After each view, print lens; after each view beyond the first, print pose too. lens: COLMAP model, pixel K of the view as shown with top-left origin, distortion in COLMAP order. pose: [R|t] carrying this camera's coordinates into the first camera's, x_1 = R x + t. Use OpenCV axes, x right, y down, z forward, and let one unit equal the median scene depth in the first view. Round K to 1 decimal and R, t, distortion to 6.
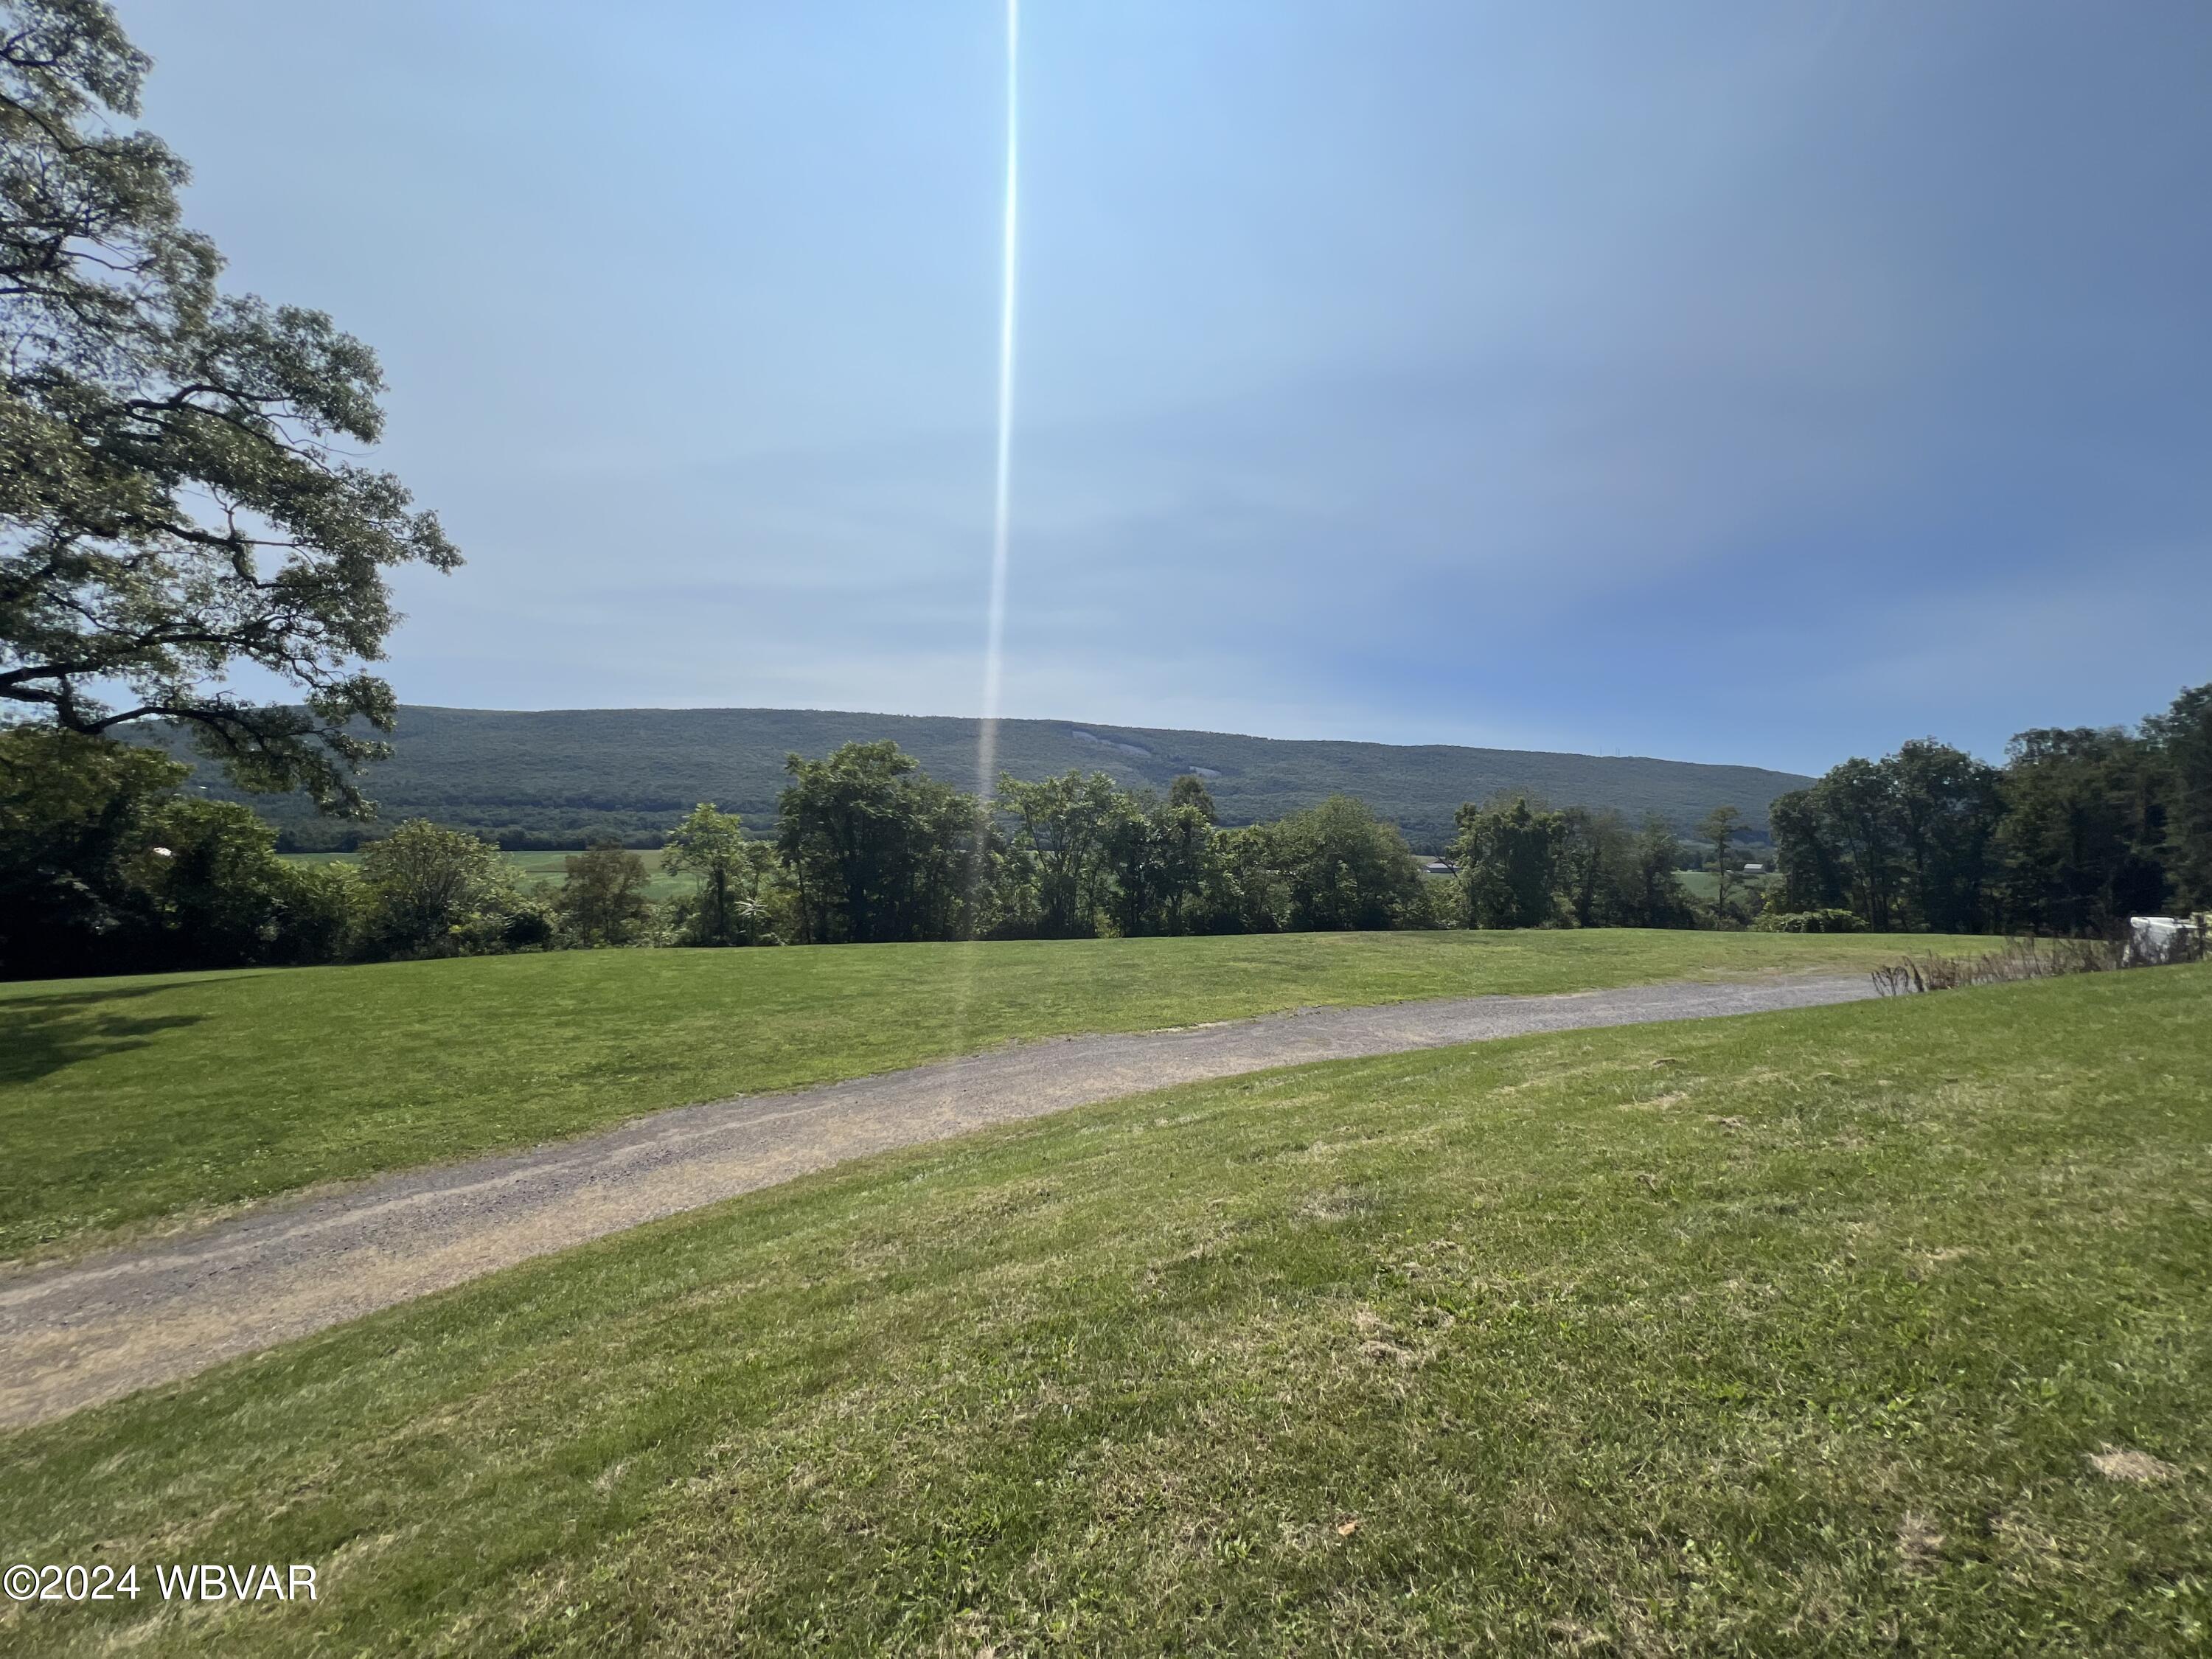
lens RADIAL K [[886.6, 0, 1101.3], [0, 886.6, 826.3], [0, 0, 1]] dist [-0.001659, 0.000667]
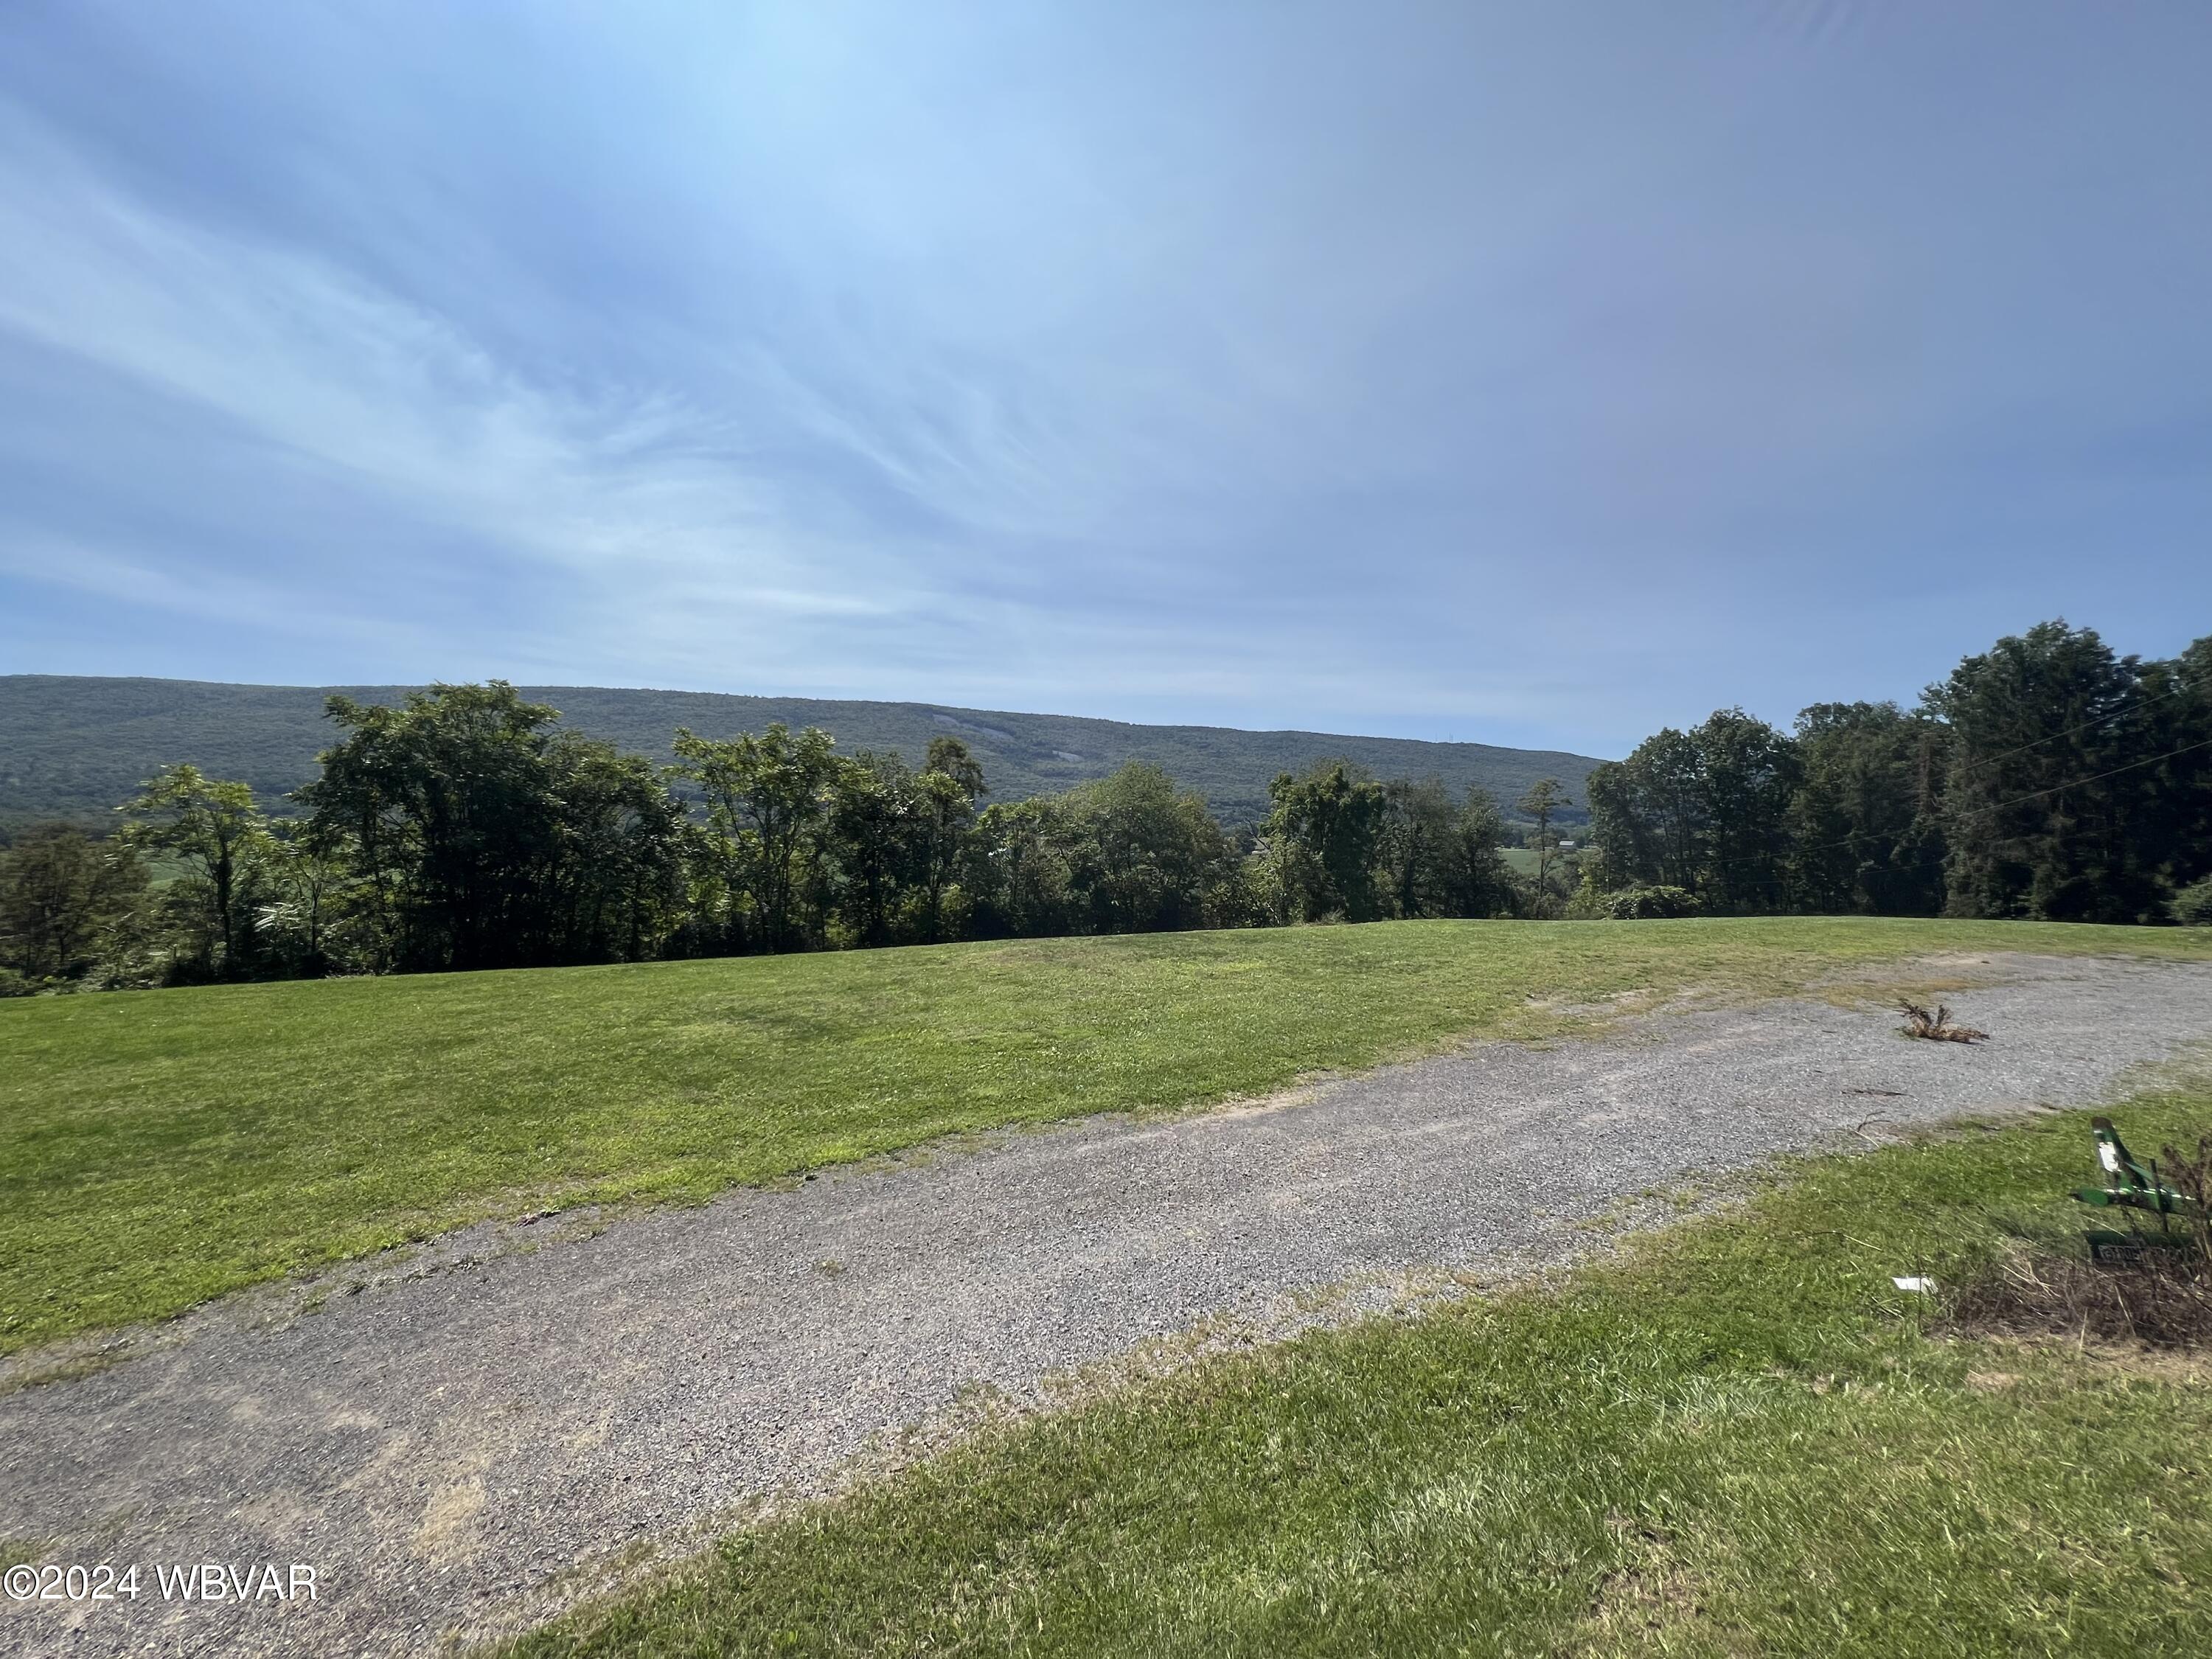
lens RADIAL K [[886.6, 0, 1104.2], [0, 886.6, 821.8], [0, 0, 1]] dist [-0.001659, 0.000667]
pose [[0.987892, -0.010146, 0.154813, 0.142702], [0.008303, 0.999887, 0.012546, 0.014863], [-0.154922, -0.011109, 0.987864, 0.217528]]
